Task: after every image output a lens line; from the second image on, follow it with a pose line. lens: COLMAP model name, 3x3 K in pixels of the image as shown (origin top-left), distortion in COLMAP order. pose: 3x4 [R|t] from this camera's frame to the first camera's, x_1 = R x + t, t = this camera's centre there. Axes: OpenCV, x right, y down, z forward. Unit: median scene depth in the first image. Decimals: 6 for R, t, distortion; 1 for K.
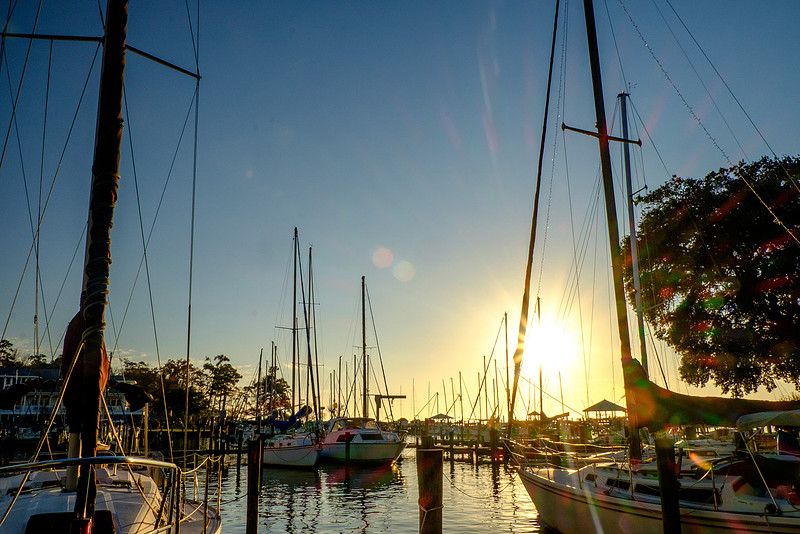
lens RADIAL K [[619.6, 0, 401.4], [0, 619.6, 272.8], [0, 0, 1]] dist [-0.022486, 0.000722]
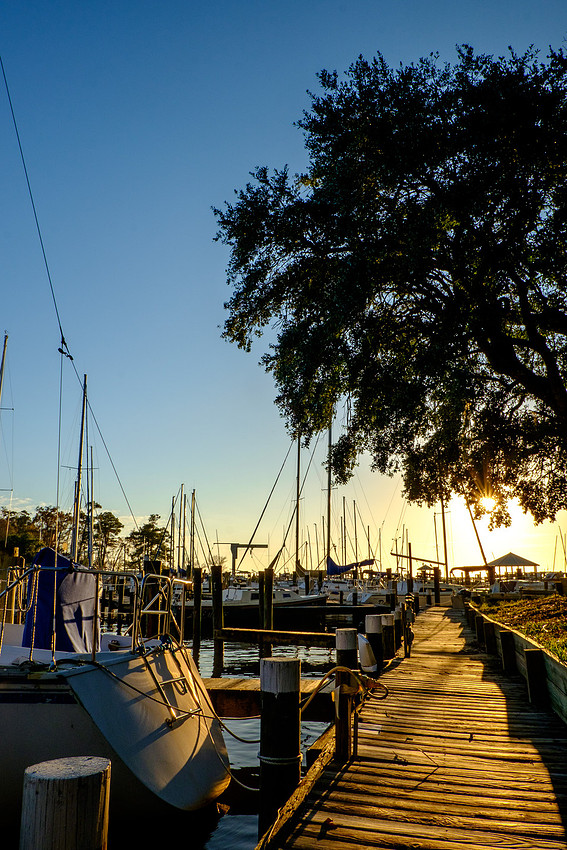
lens RADIAL K [[658.3, 0, 278.0], [0, 658.3, 426.3], [0, 0, 1]] dist [-0.022486, 0.000722]
pose [[0.996901, -0.006265, -0.078420, 0.398827], [0.006986, 0.999936, 0.008930, 0.103253], [0.078359, -0.009451, 0.996880, 0.366909]]
